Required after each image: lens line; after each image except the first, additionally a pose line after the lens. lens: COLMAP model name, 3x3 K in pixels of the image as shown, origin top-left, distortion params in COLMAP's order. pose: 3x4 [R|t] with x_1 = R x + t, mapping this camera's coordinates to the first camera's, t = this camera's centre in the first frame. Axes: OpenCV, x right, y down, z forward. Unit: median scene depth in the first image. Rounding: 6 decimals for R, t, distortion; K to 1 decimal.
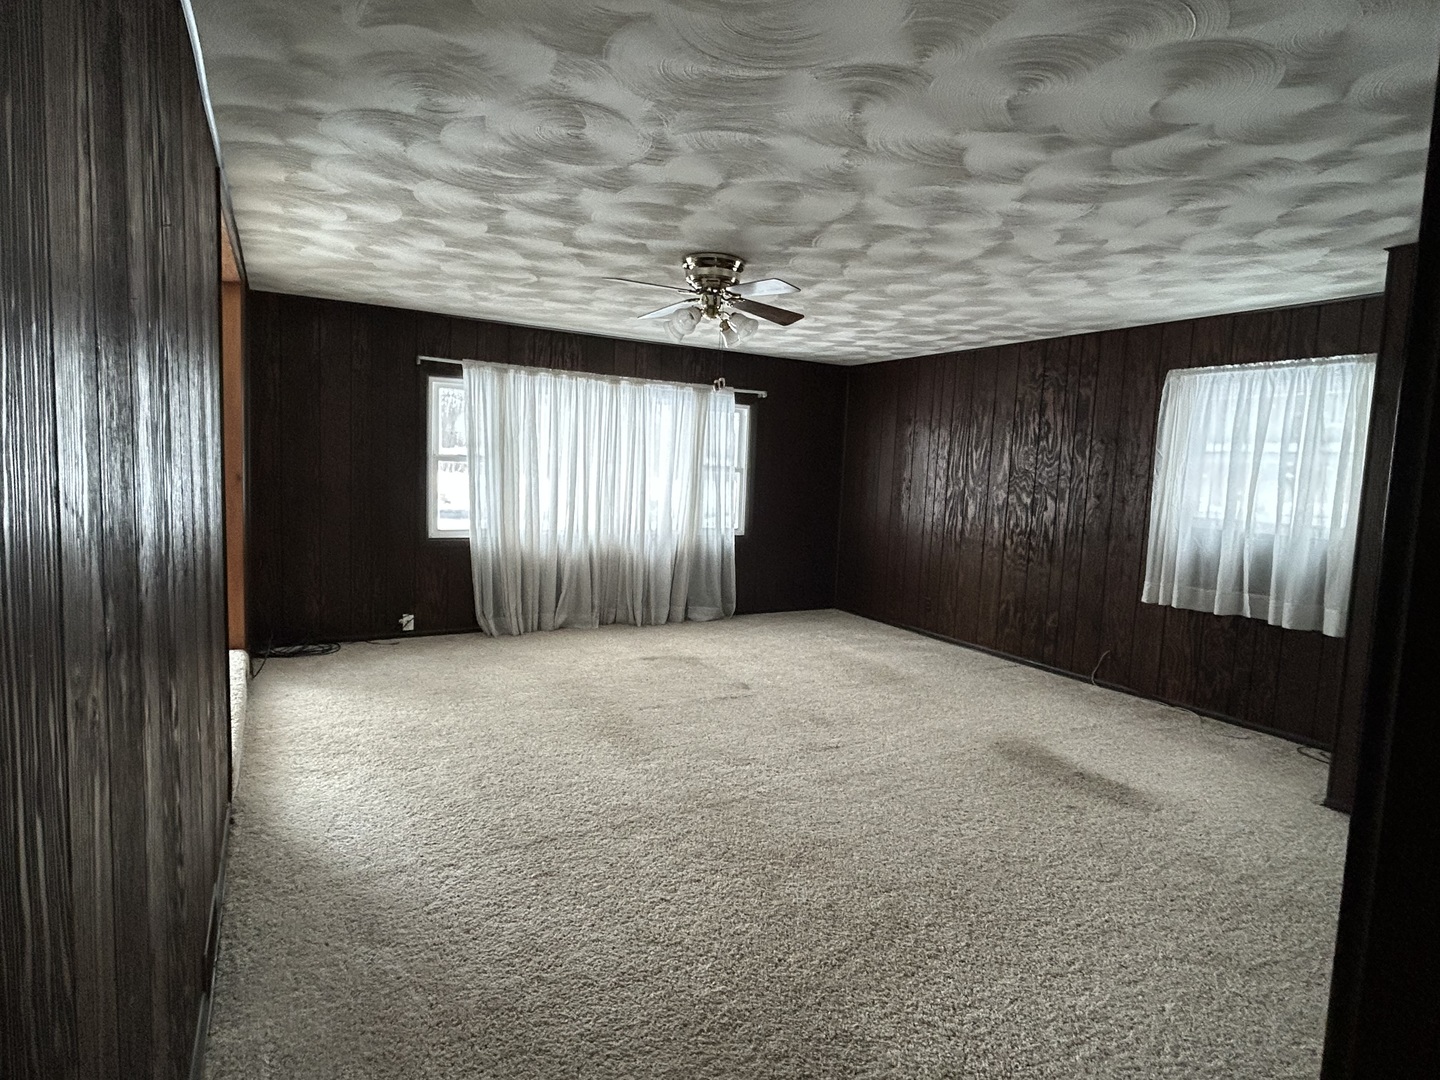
lens RADIAL K [[771.2, 0, 715.7], [0, 771.2, 543.4], [0, 0, 1]] dist [0.002327, 0.000113]
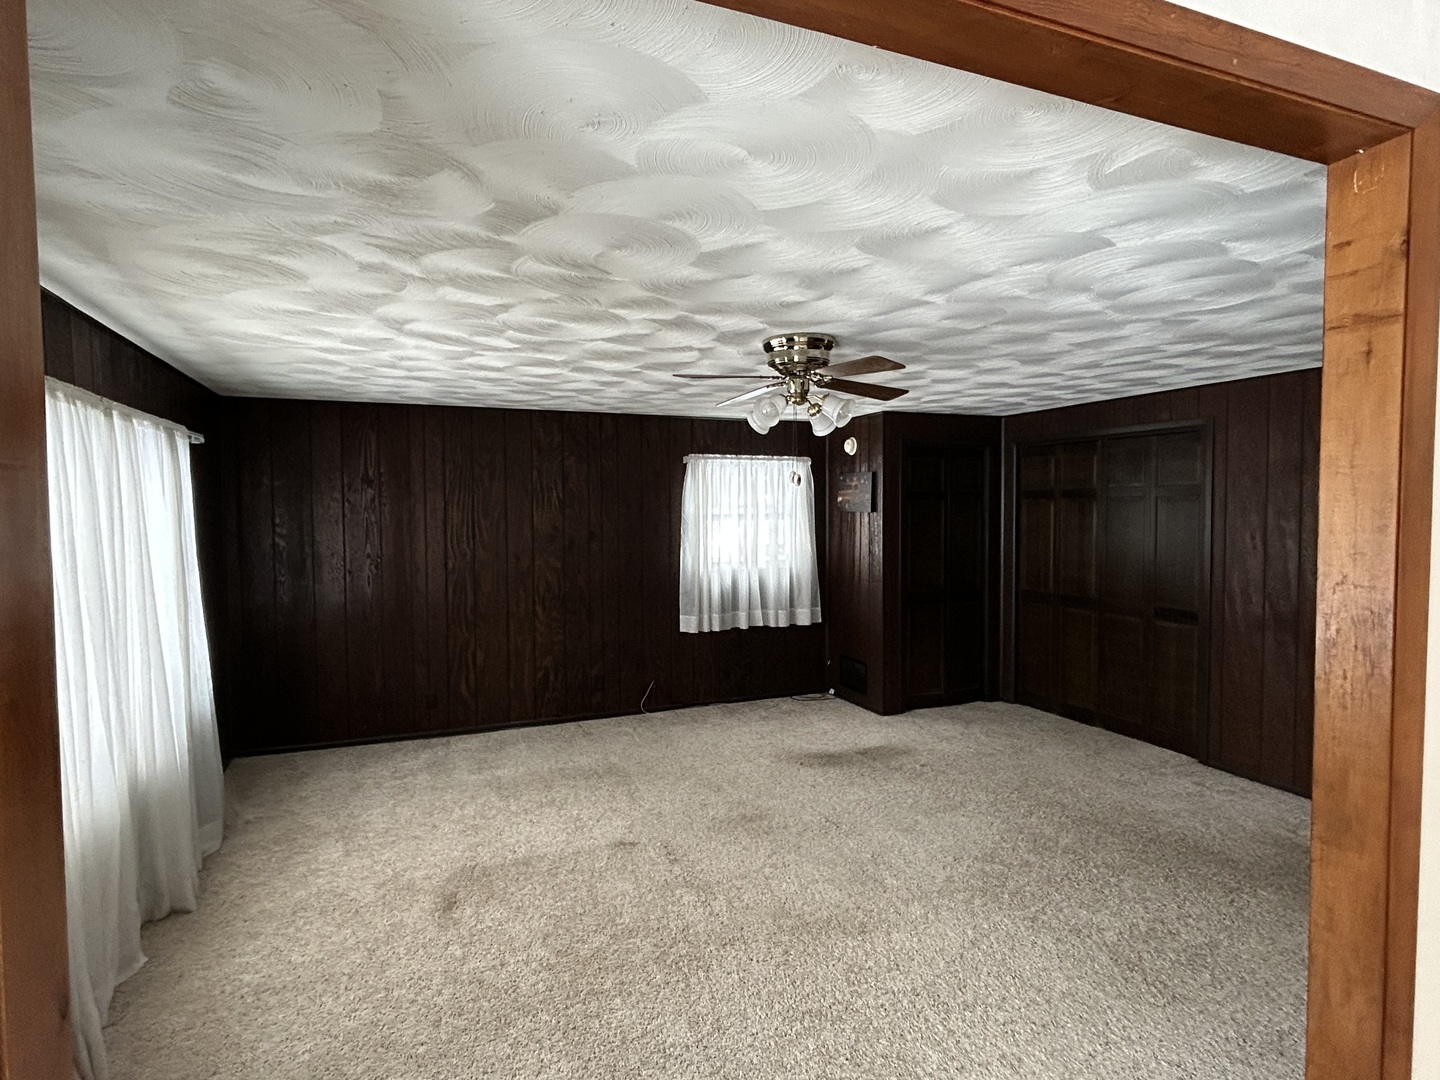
lens RADIAL K [[771.2, 0, 716.8], [0, 771.2, 540.8], [0, 0, 1]] dist [0.002327, 0.000113]
pose [[0.112149, -0.082464, 0.990264, -0.679728], [0.112141, 0.991235, 0.069845, -0.156904], [-0.987343, 0.103216, 0.120413, 0.770695]]
